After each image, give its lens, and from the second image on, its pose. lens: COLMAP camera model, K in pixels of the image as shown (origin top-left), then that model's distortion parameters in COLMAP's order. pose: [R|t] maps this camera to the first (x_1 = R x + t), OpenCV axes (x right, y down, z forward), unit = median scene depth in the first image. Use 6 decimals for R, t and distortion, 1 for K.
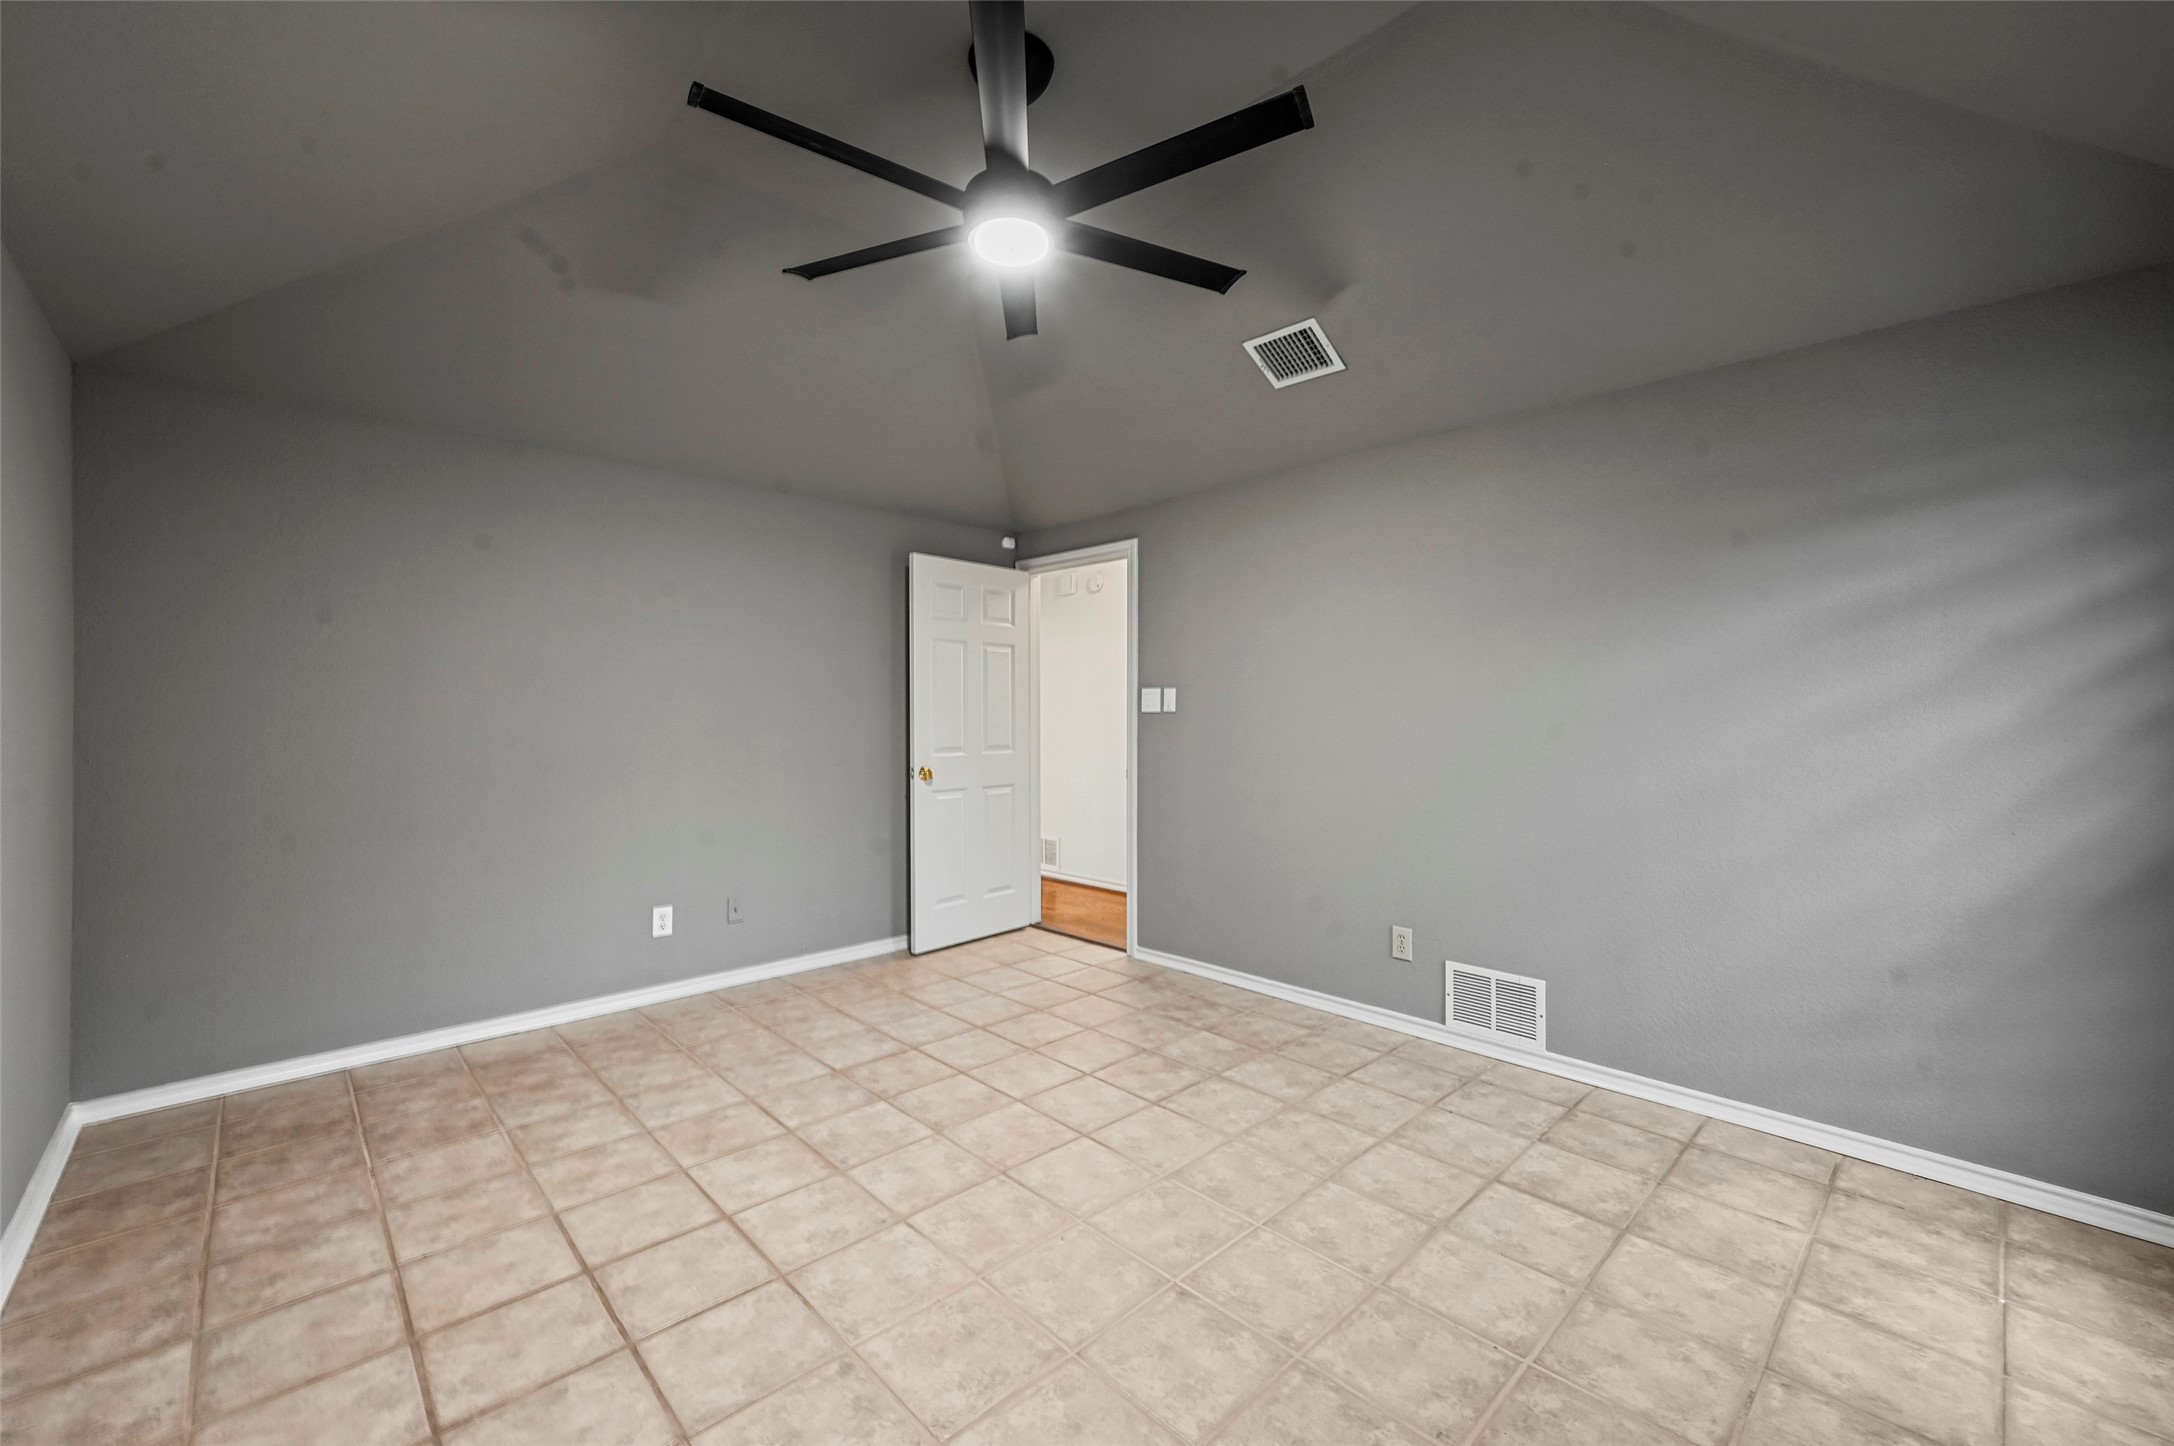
lens RADIAL K [[865.4, 0, 1086.7], [0, 865.4, 719.0], [0, 0, 1]] dist [-0.000324, 0.000231]
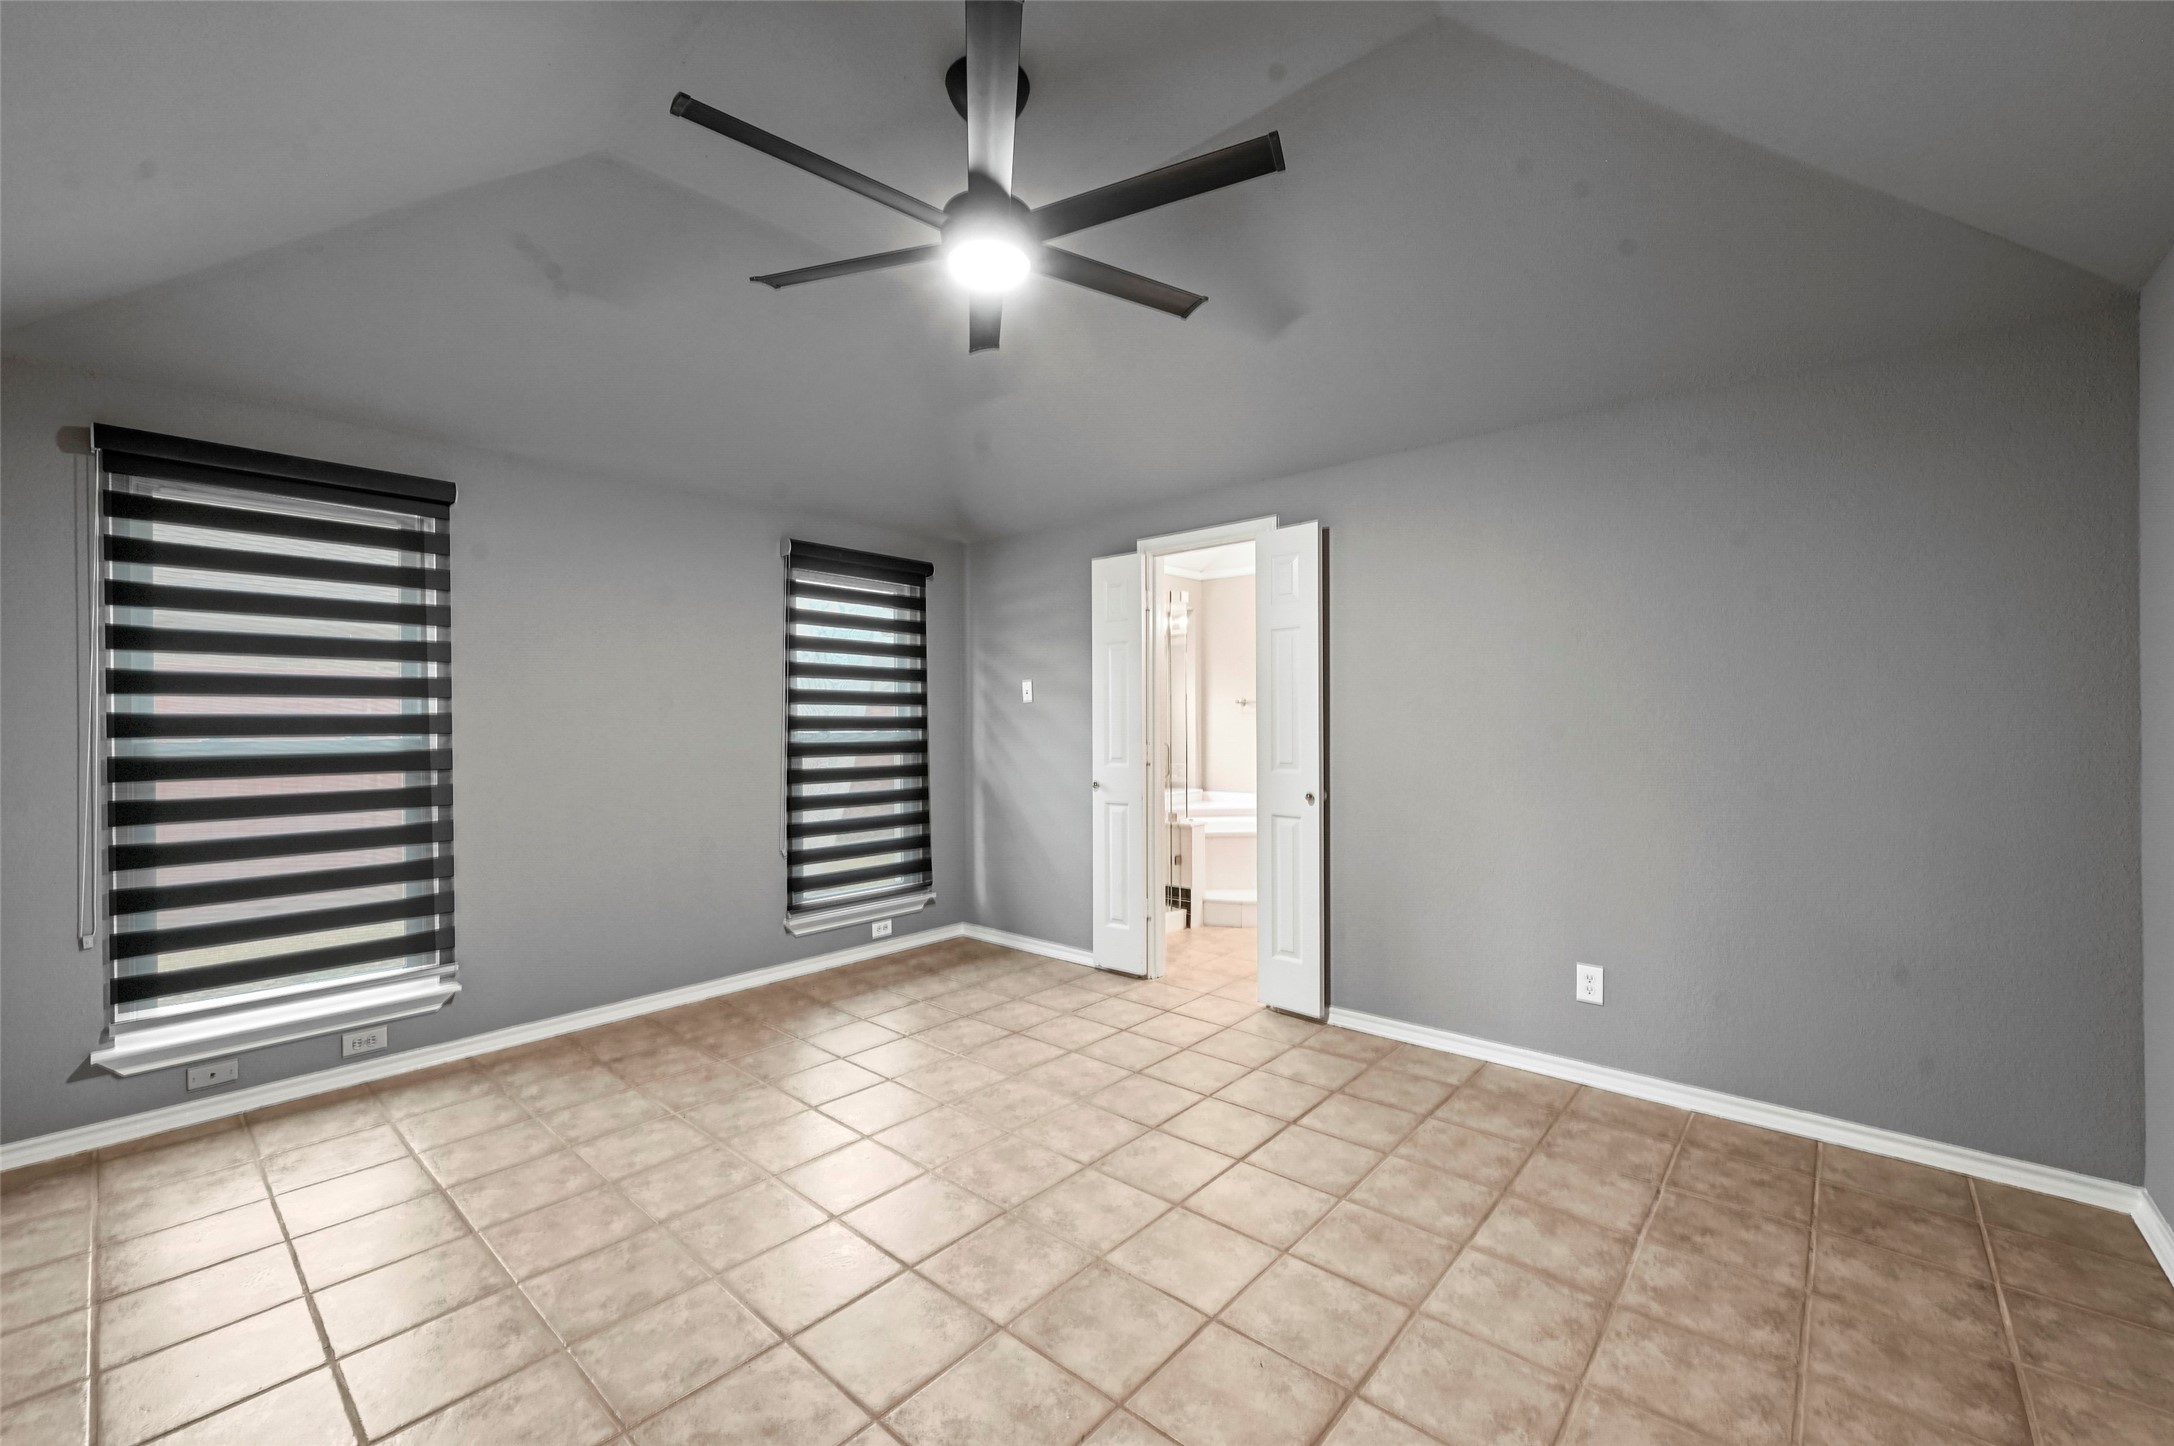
lens RADIAL K [[865.4, 0, 1087.8], [0, 865.4, 723.8], [0, 0, 1]] dist [-0.000324, 0.000231]
pose [[-0.995885, 0.005768, -0.090443, -0.099874], [0.005679, 0.999983, 0.001238, -0.008812], [0.090448, 0.000720, -0.995901, 1.894495]]
